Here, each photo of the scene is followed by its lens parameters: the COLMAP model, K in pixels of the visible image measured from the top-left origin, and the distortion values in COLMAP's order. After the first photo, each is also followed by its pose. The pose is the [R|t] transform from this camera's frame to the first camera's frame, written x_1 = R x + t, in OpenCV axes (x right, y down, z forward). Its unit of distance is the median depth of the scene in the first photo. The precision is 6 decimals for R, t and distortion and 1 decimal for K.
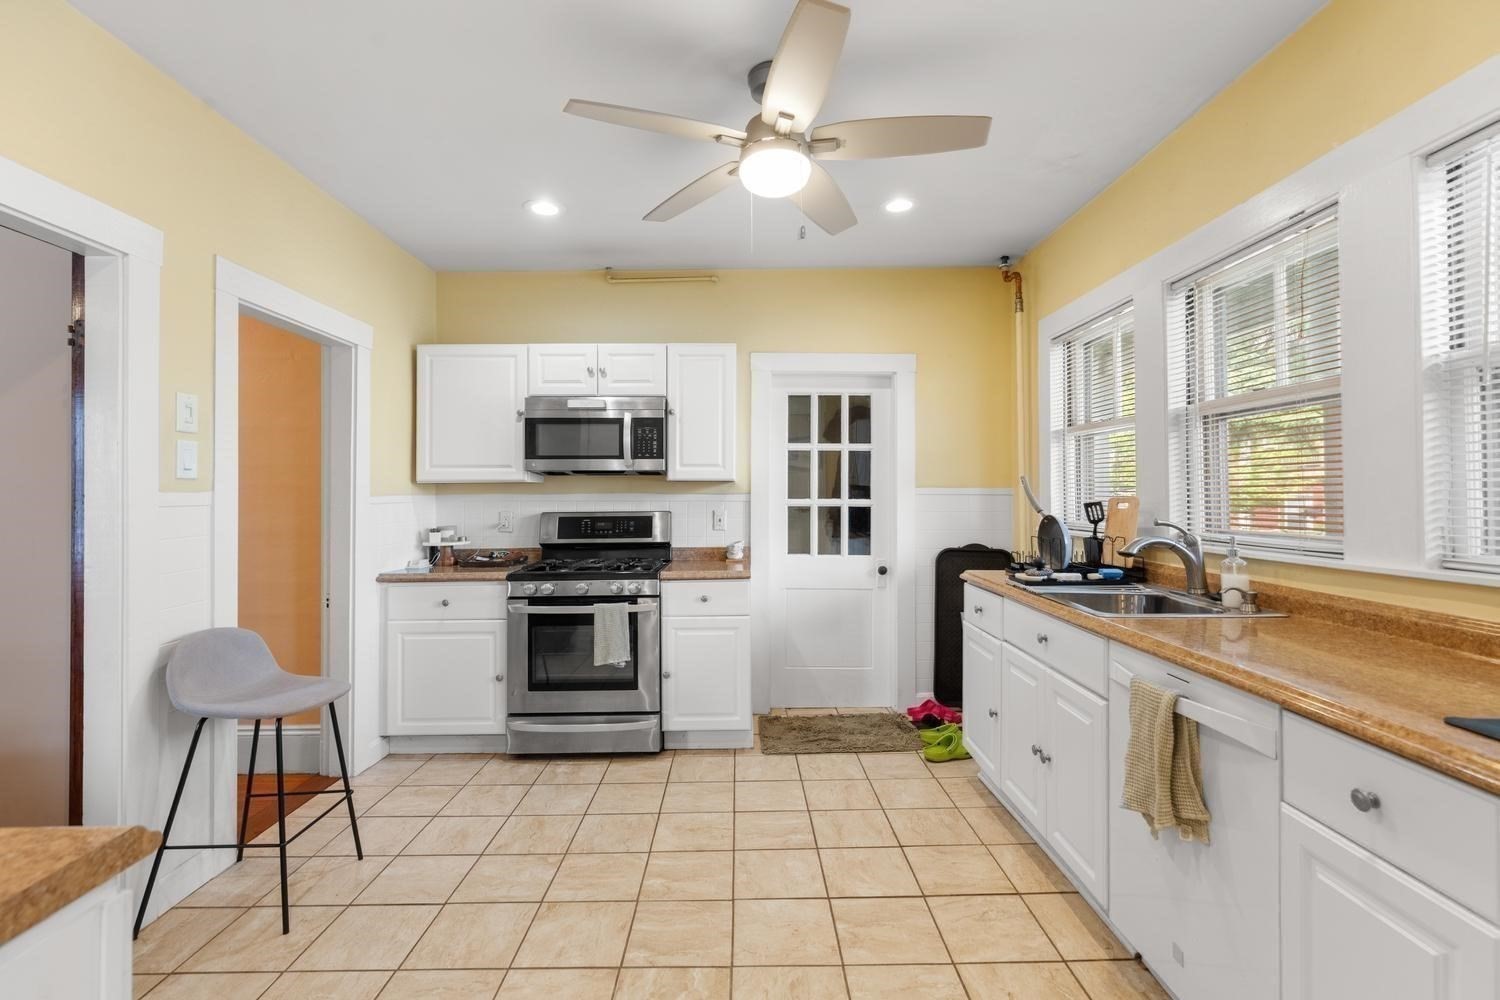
lens RADIAL K [[678.6, 0, 736.1], [0, 678.6, 486.4], [0, 0, 1]] dist [0.012880, -0.002537]
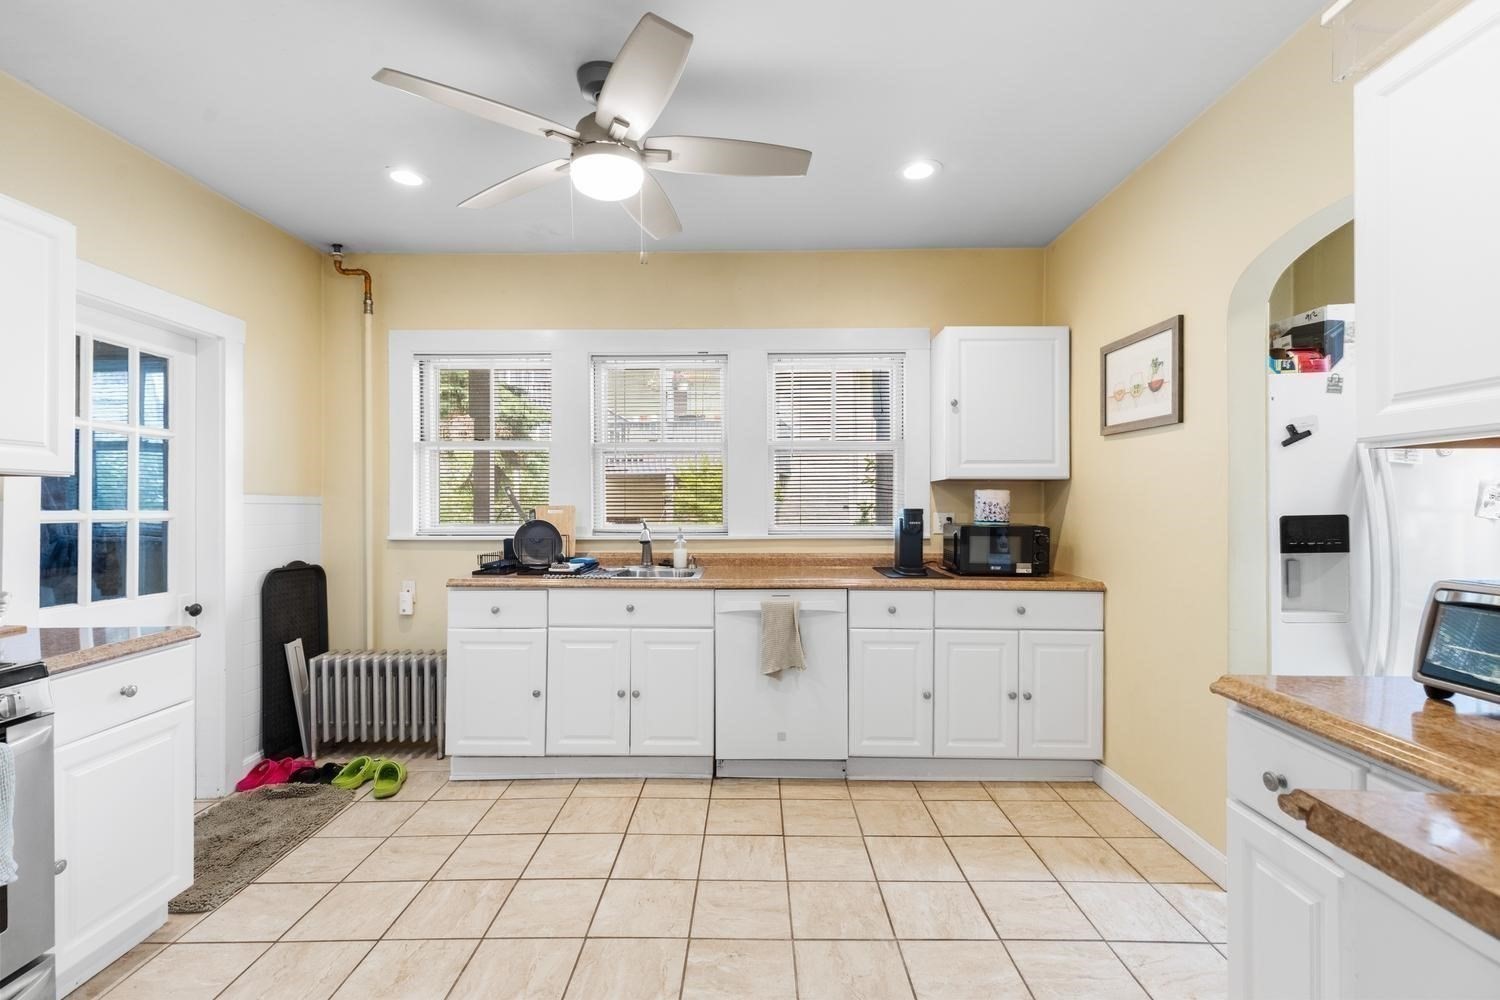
lens RADIAL K [[678.6, 0, 753.4], [0, 678.6, 500.1], [0, 0, 1]] dist [0.012880, -0.002537]
pose [[0.005102, 0.007485, 0.999959, -0.607852], [-0.010723, 0.999915, -0.007430, 0.009613], [-0.999929, -0.010685, 0.005182, 0.501232]]
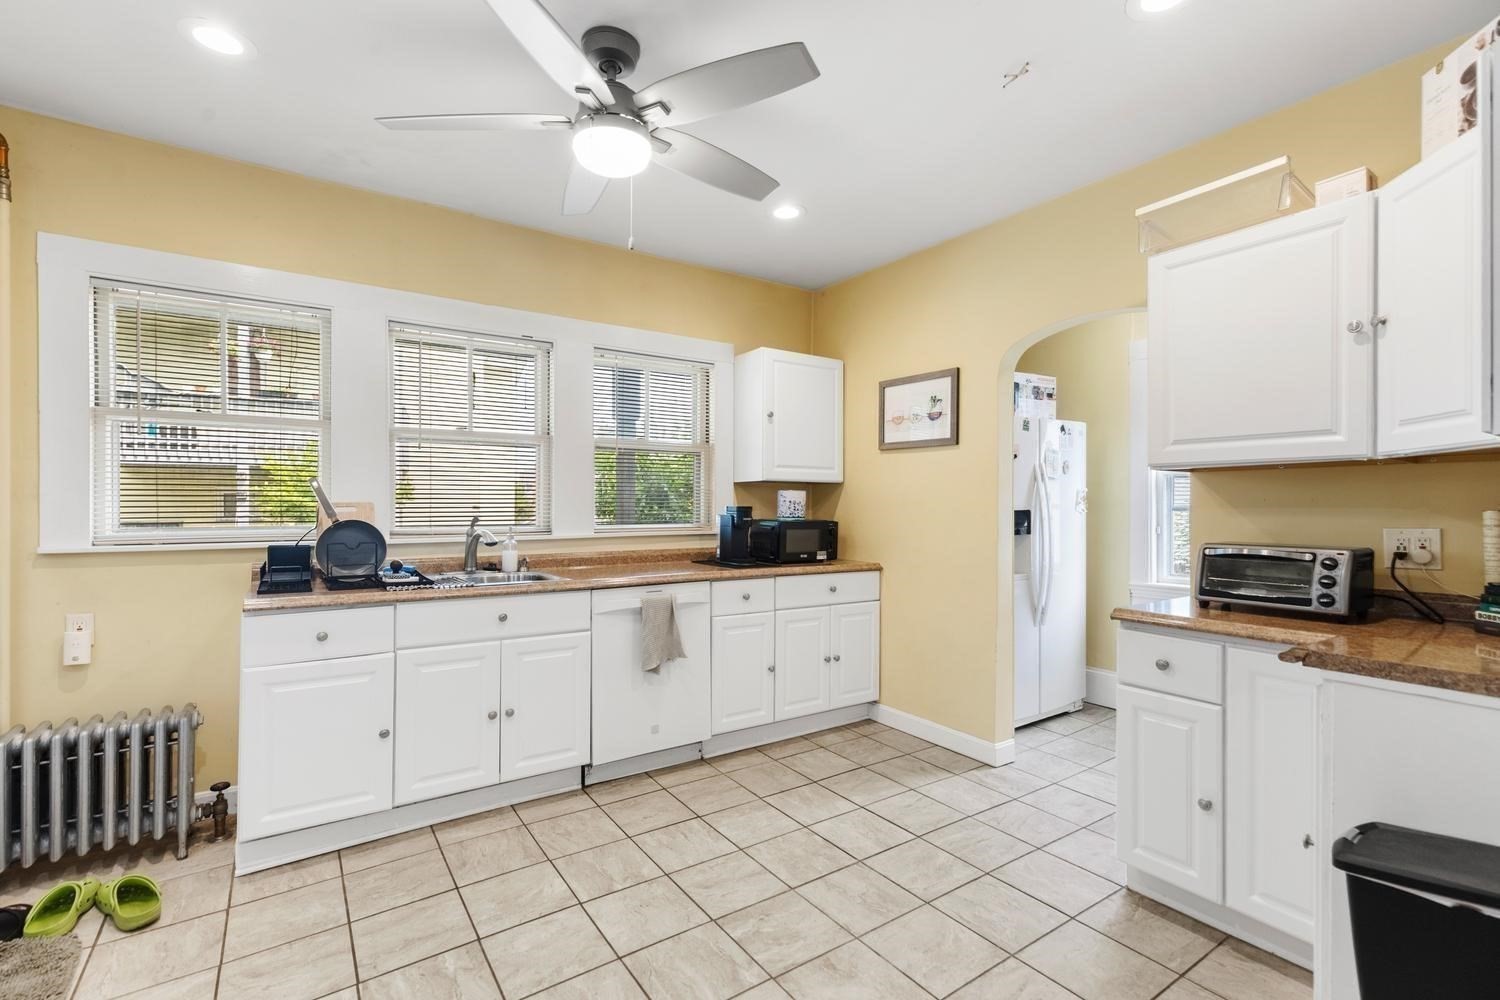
lens RADIAL K [[678.6, 0, 754.5], [0, 678.6, 502.5], [0, 0, 1]] dist [0.012880, -0.002537]
pose [[-0.571159, 0.003092, 0.820834, -0.535873], [-0.010321, 0.999887, -0.010948, 0.018017], [-0.820775, -0.014725, -0.571062, 0.887571]]
